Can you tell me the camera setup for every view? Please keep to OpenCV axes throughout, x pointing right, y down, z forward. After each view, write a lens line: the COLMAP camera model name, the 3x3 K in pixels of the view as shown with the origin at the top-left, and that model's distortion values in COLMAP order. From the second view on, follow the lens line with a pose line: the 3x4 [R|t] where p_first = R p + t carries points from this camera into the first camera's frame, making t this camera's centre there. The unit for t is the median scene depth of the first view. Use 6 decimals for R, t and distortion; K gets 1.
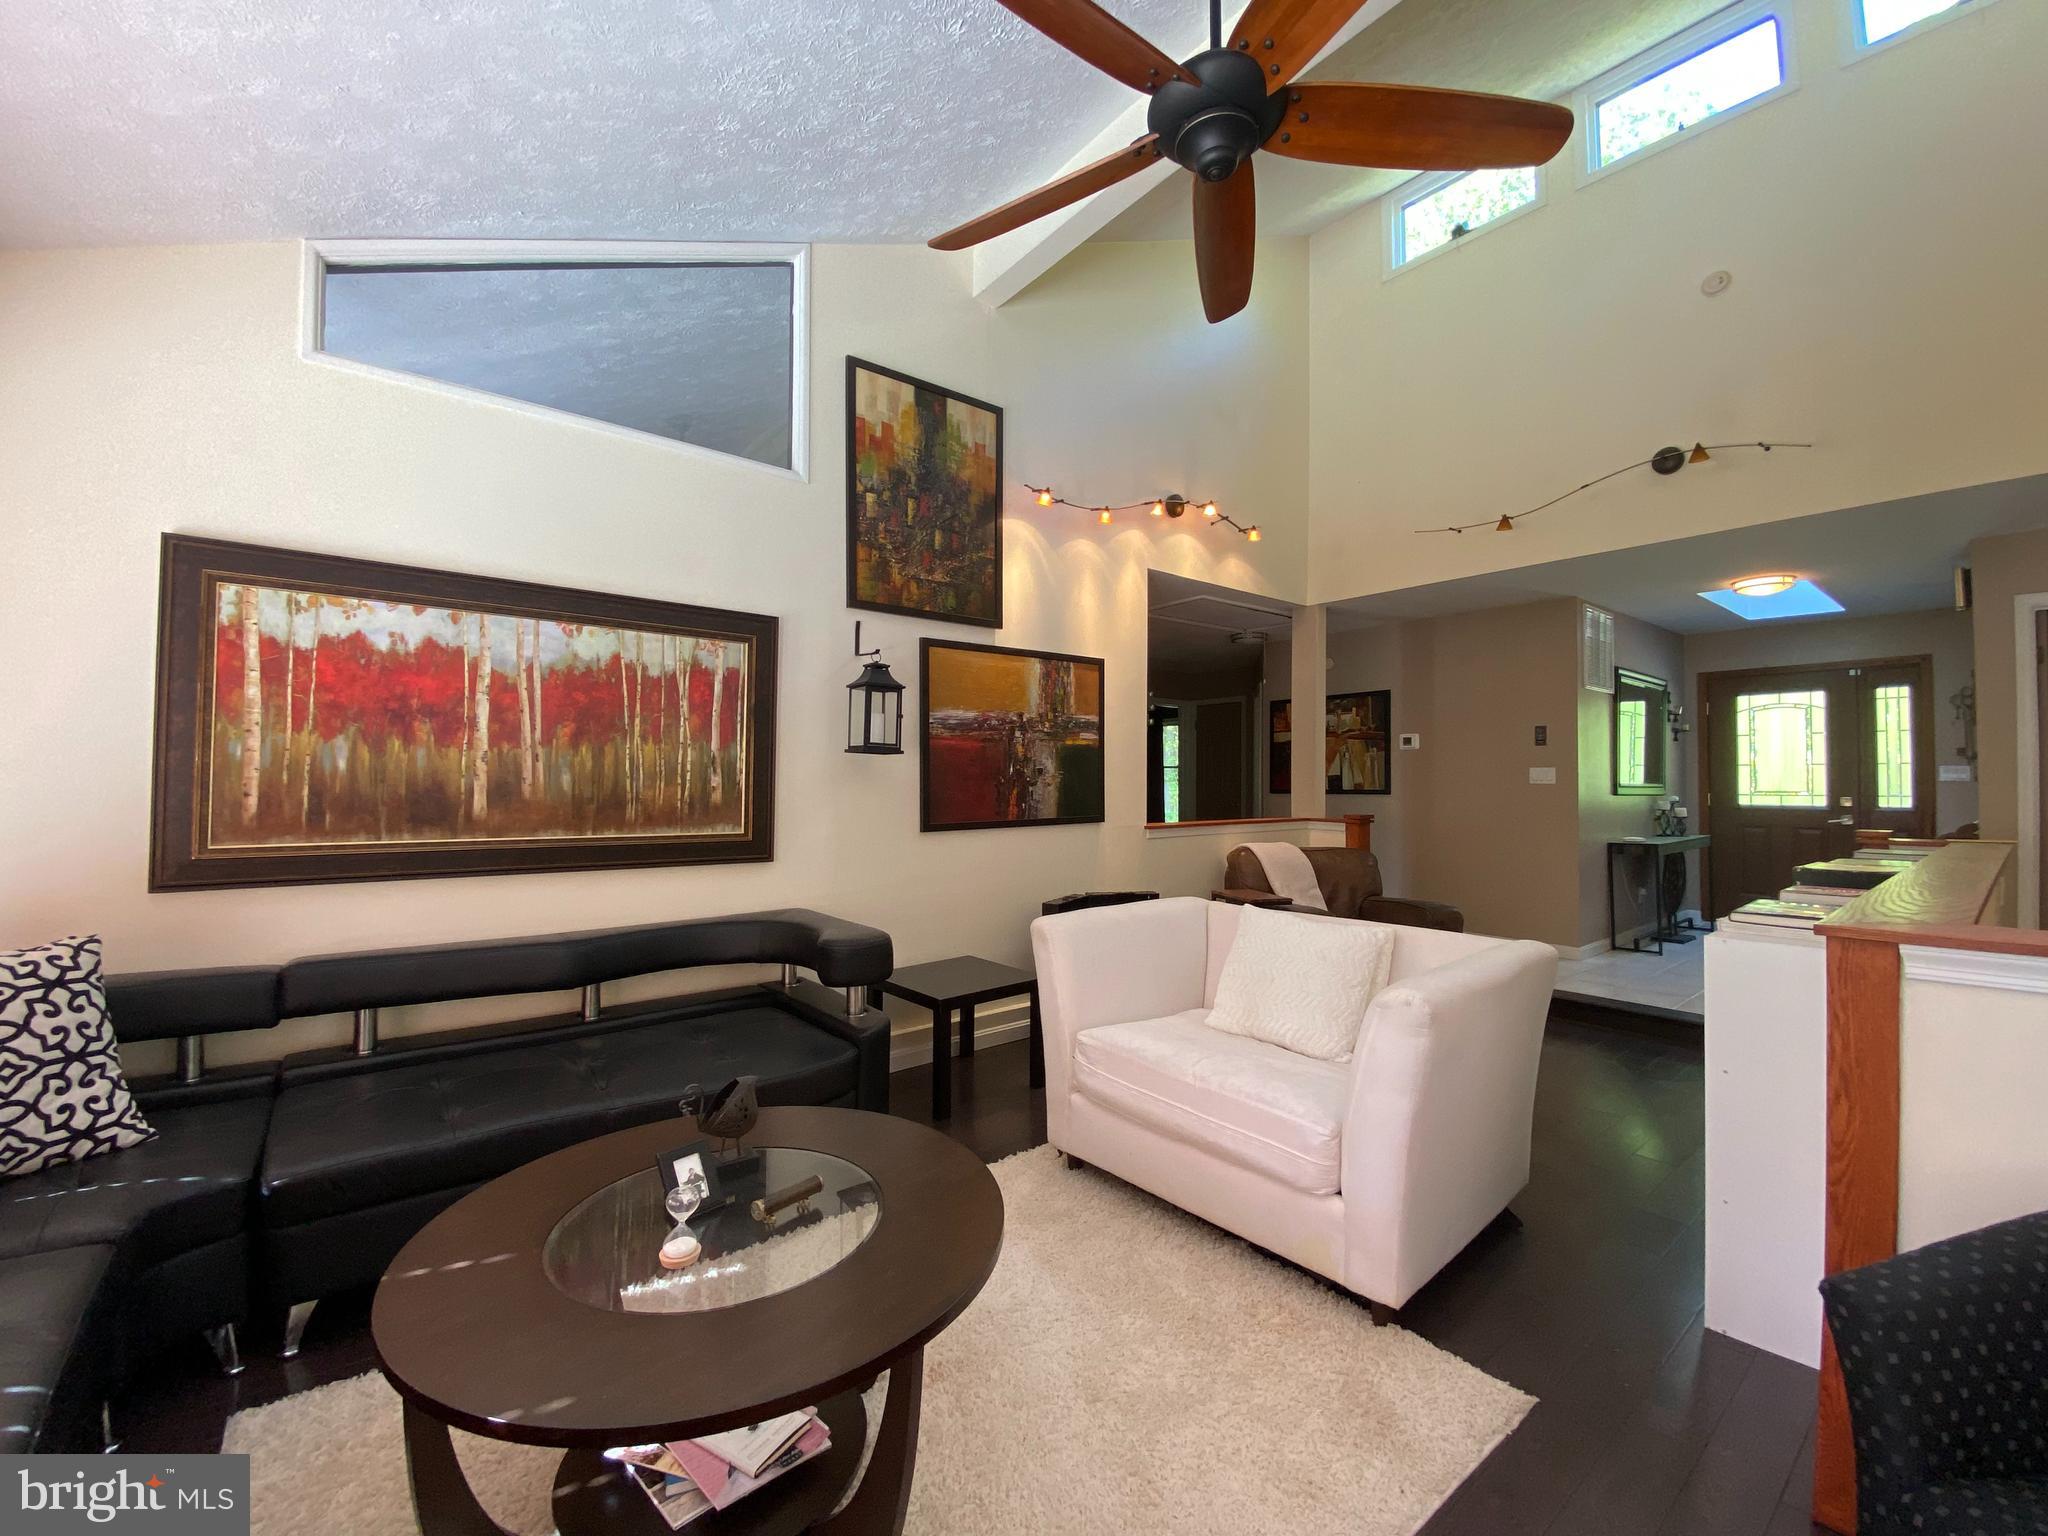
lens RADIAL K [[820.3, 0, 1016.2], [0, 820.3, 768.5], [0, 0, 1]] dist [0.048517, -0.035001]
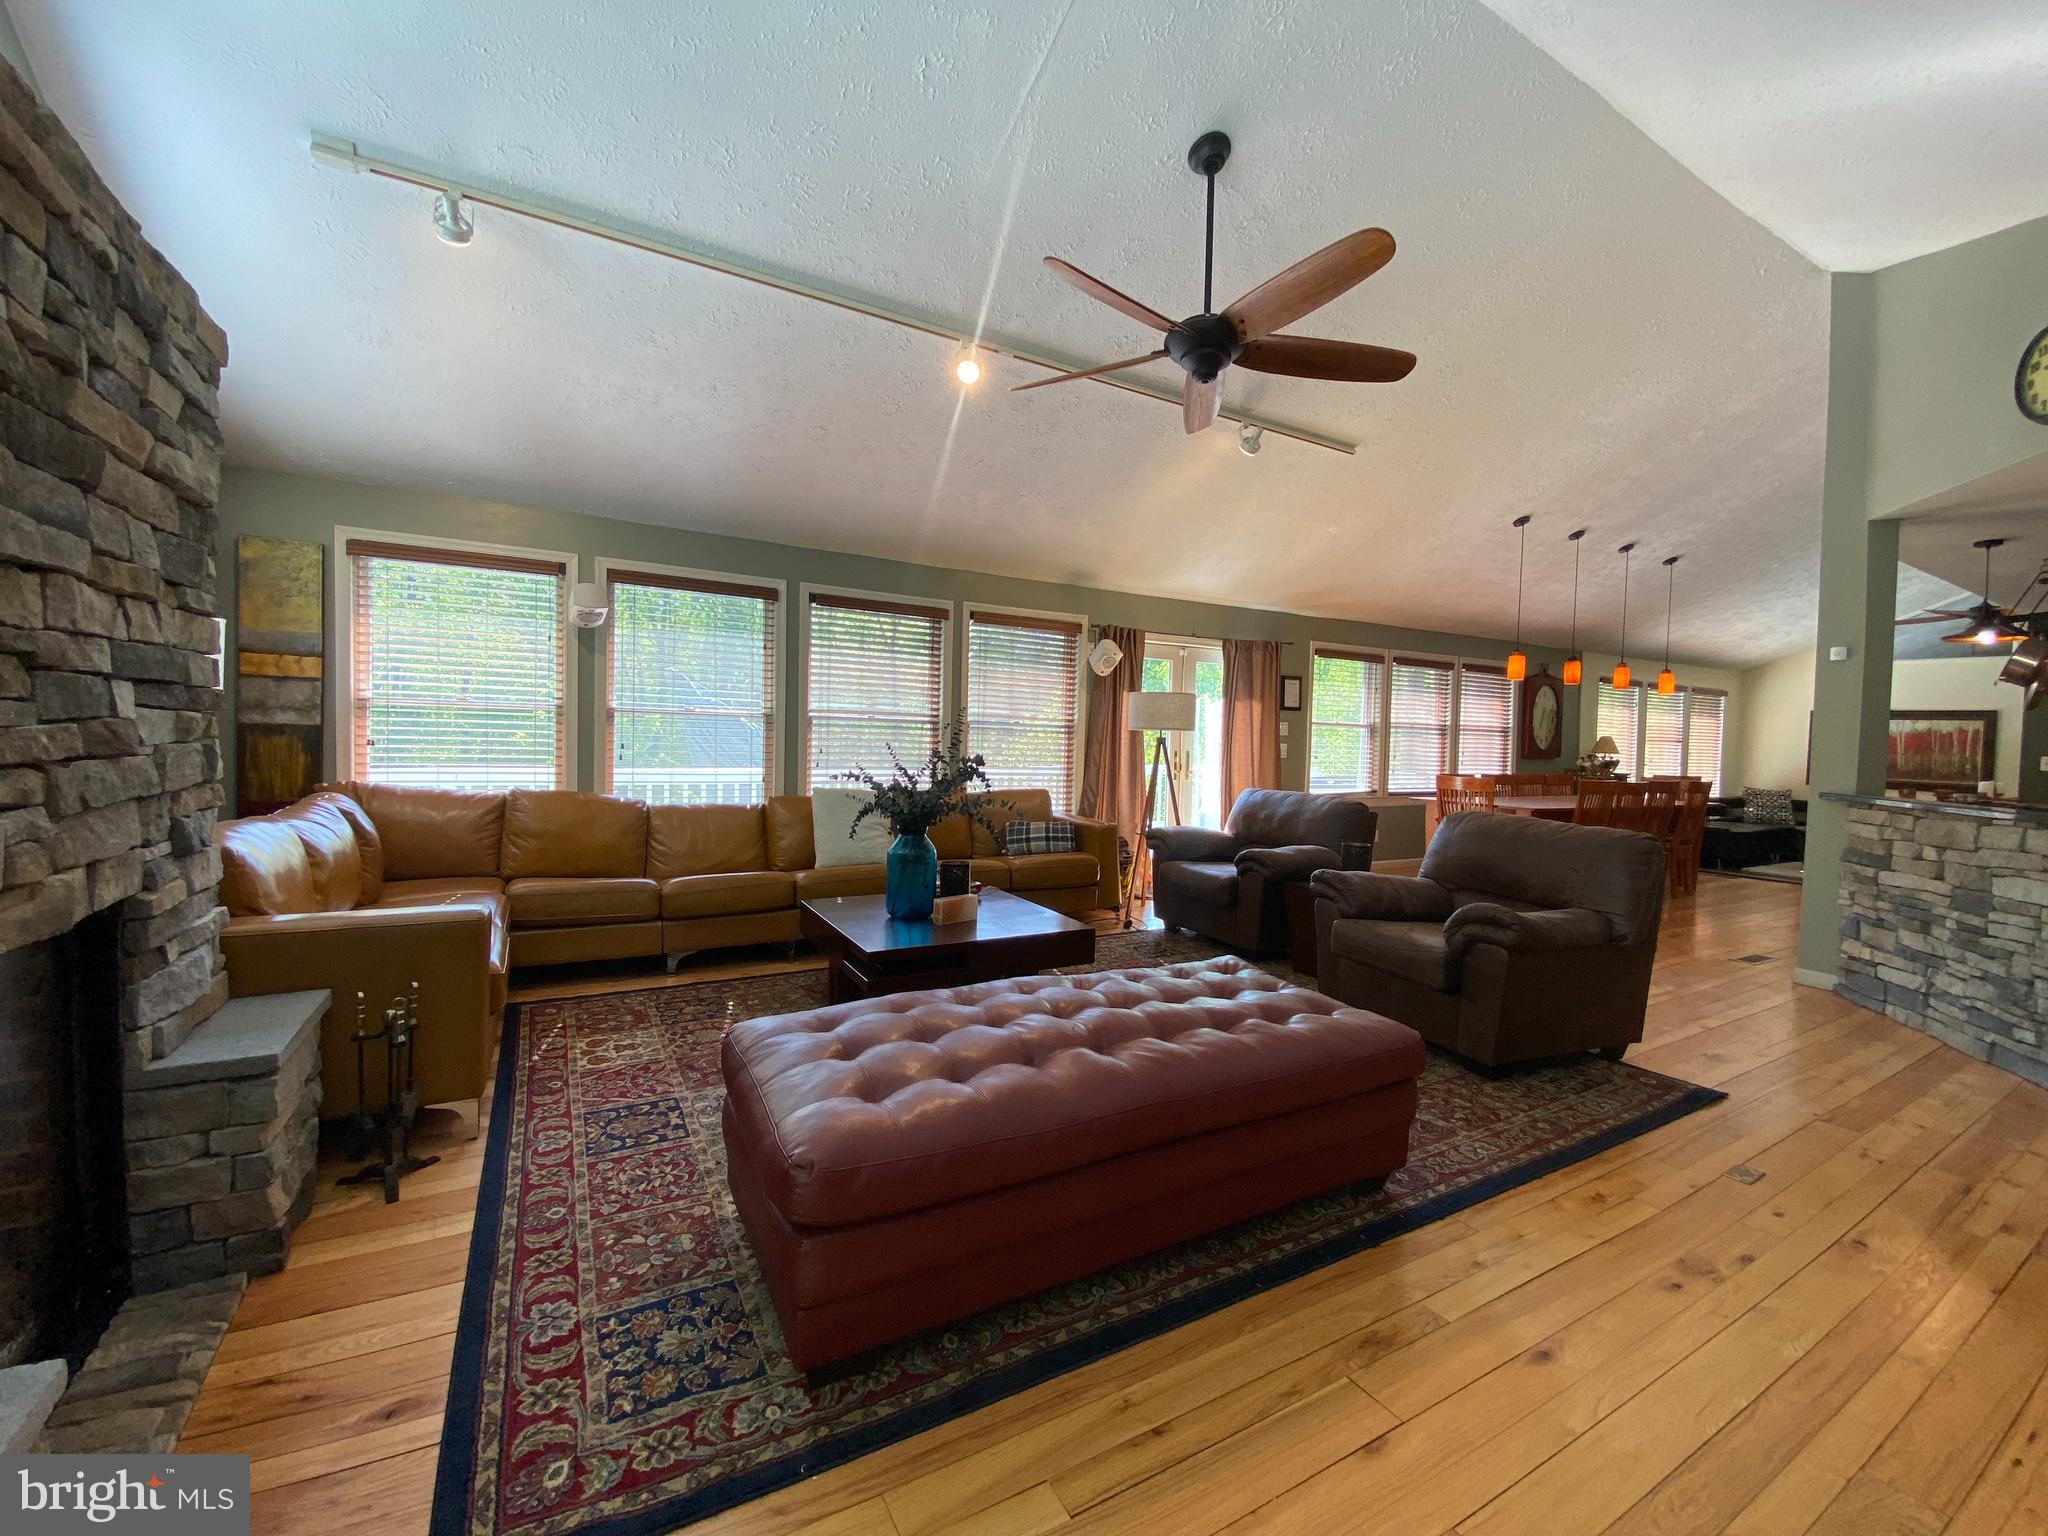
lens RADIAL K [[825.2, 0, 1021.7], [0, 825.2, 767.6], [0, 0, 1]] dist [0.022155, -0.022060]
pose [[-0.144073, 0.029958, -0.989113, 2.776786], [-0.012797, 0.999402, 0.032134, -0.029459], [0.989484, 0.017287, -0.143604, -1.799515]]
